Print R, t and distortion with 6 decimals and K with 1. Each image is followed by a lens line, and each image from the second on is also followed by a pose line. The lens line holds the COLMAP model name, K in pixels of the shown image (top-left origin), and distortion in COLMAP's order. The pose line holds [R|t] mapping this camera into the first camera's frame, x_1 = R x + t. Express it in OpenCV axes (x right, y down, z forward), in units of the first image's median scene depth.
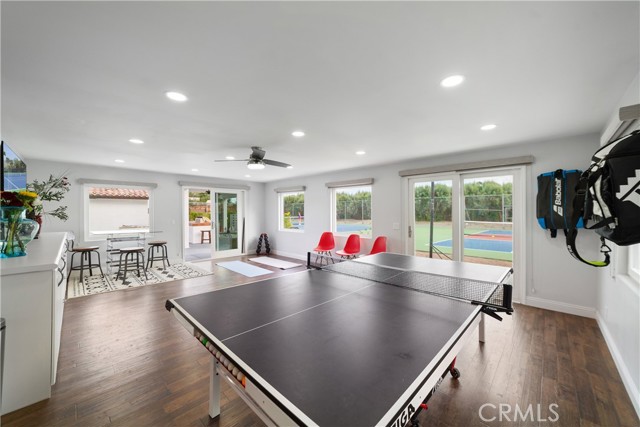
lens RADIAL K [[246.0, 0, 331.1], [0, 246.0, 208.8], [0, 0, 1]] dist [-0.001170, -0.000038]
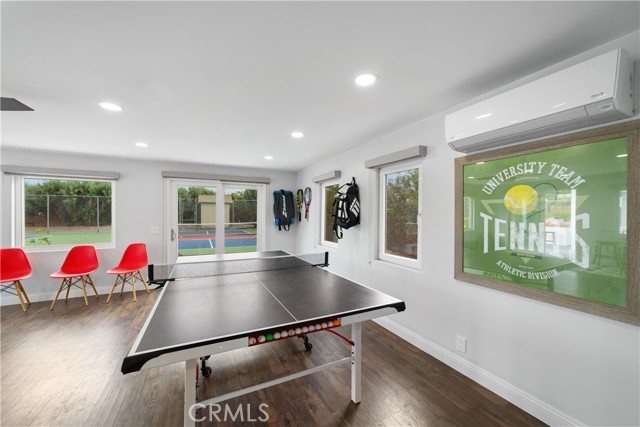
lens RADIAL K [[243.9, 0, 318.5], [0, 243.9, 210.8], [0, 0, 1]] dist [0.000755, 0.000245]
pose [[0.361080, 0.013462, 0.932438, -0.490502], [-0.013972, 0.999862, -0.009025, -0.003926], [-0.932430, -0.009769, 0.361218, 0.156504]]
